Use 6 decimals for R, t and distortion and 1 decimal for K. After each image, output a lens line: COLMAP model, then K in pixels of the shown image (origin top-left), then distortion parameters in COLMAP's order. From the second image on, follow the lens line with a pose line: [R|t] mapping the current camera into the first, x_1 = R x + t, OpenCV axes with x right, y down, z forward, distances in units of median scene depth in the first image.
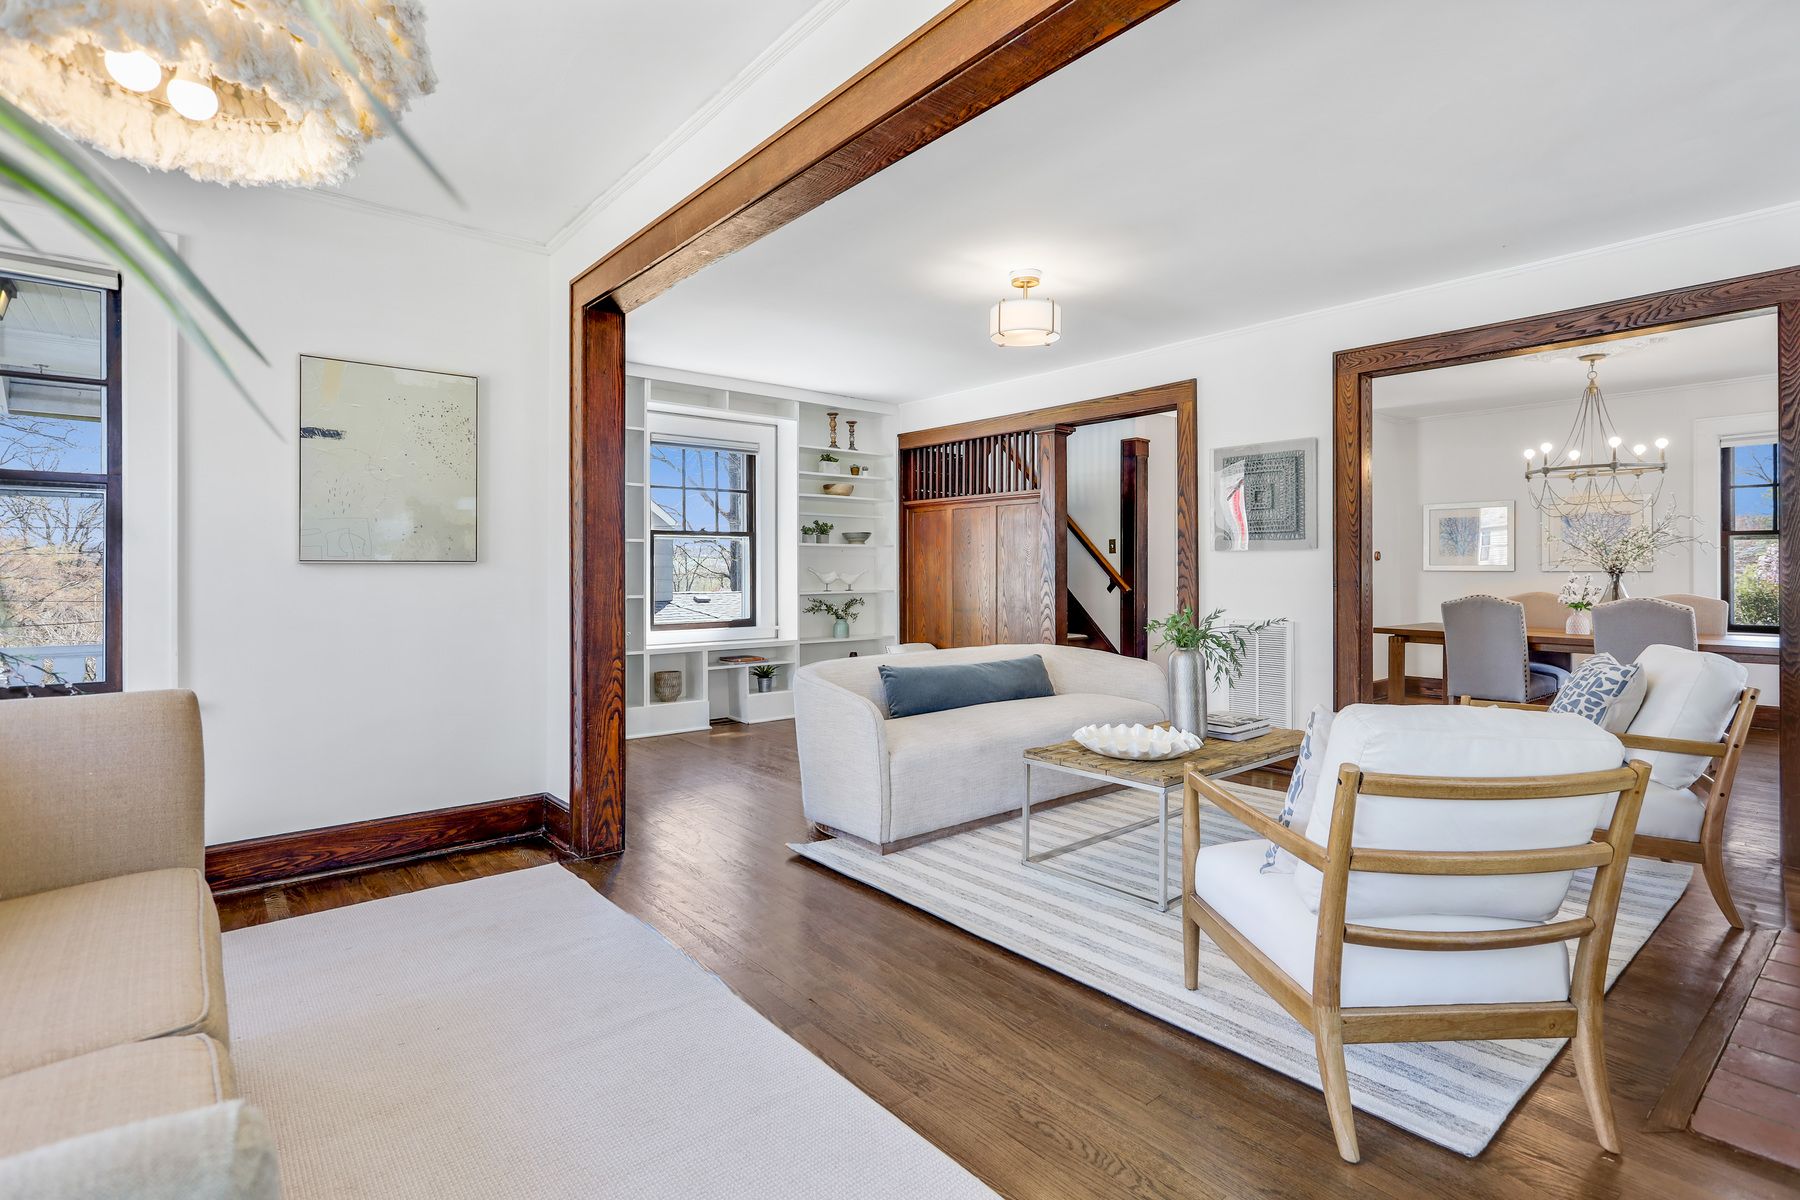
lens RADIAL K [[878.5, 0, 908.0], [0, 878.5, 585.3], [0, 0, 1]] dist [0.000115, 0.000372]
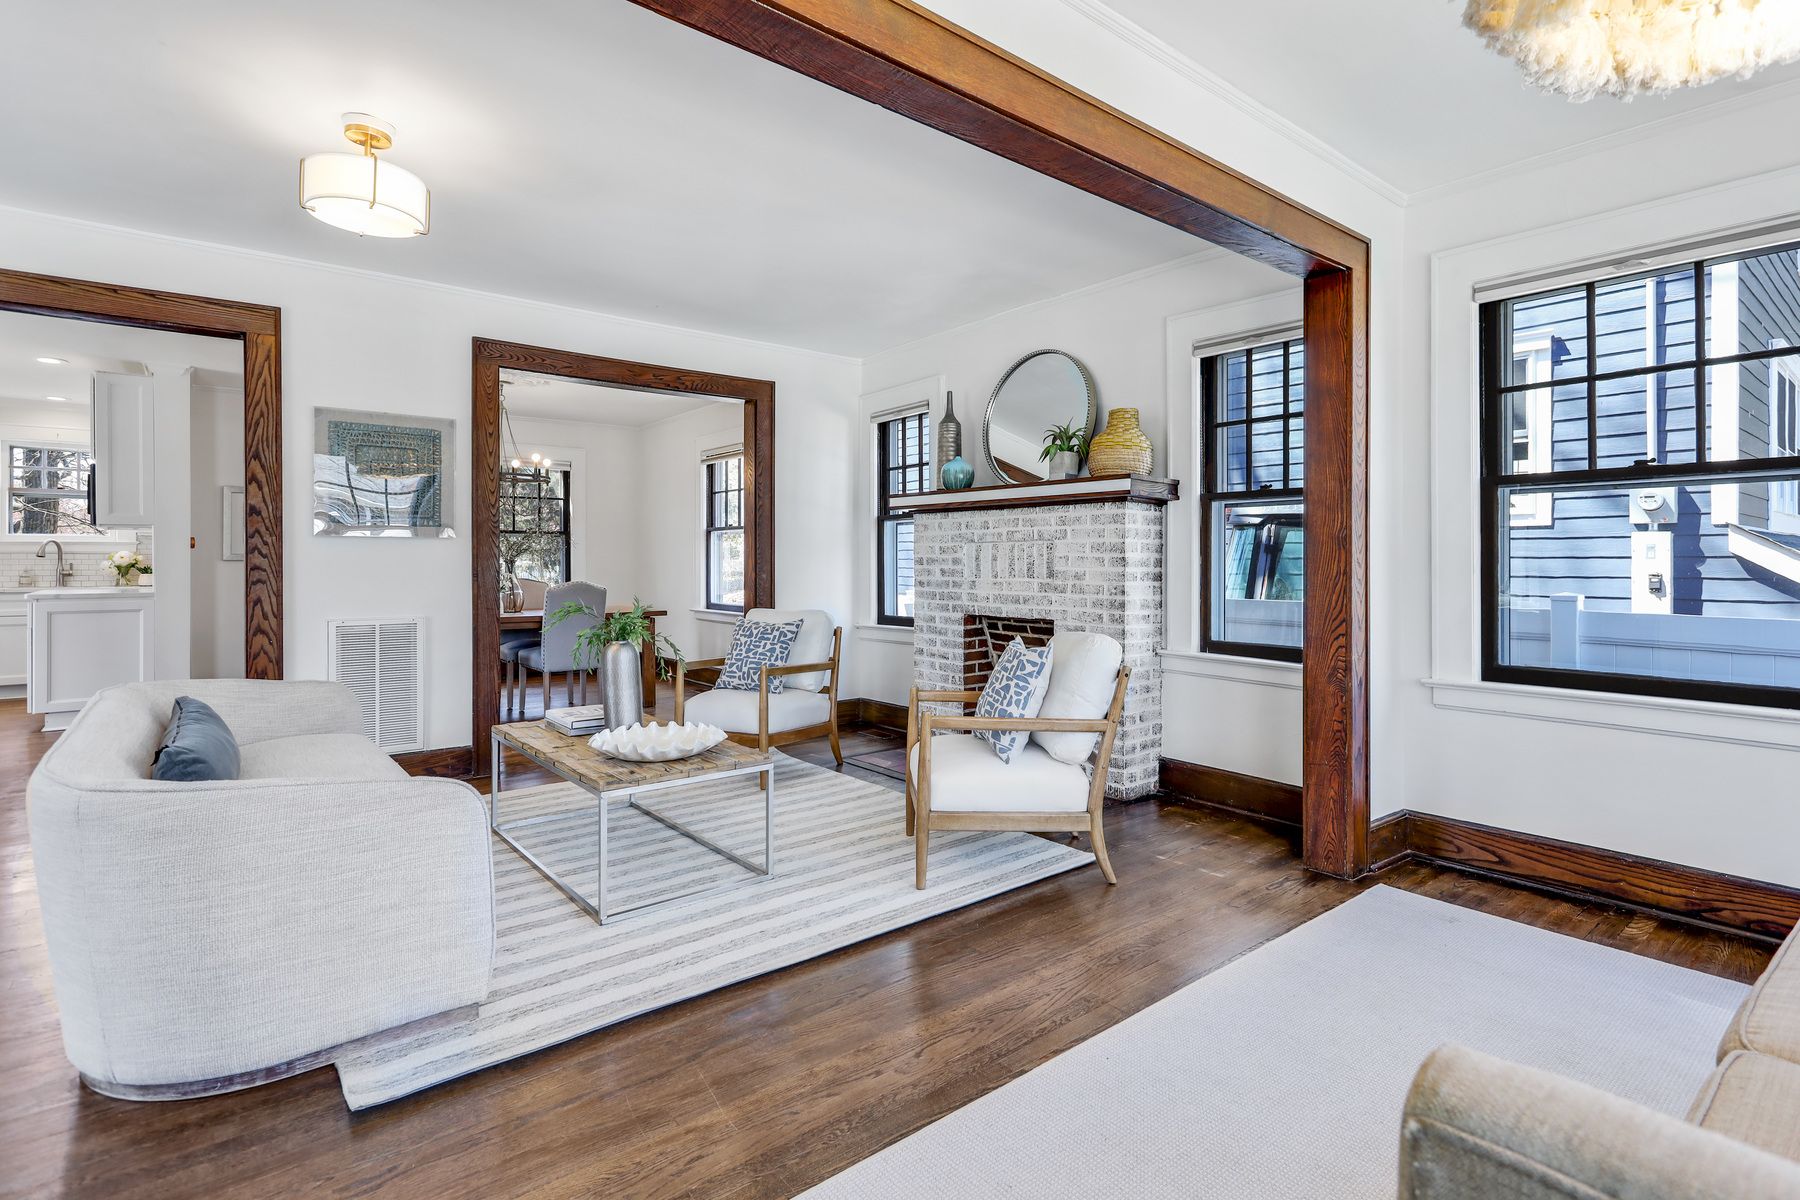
lens RADIAL K [[872.3, 0, 902.3], [0, 872.3, 562.3], [0, 0, 1]] dist [0.000048, 0.000613]
pose [[0.016074, -0.003302, 0.999865, -0.631986], [0.017984, 0.999834, 0.003013, -0.011141], [-0.999709, 0.017933, 0.016131, 0.674330]]
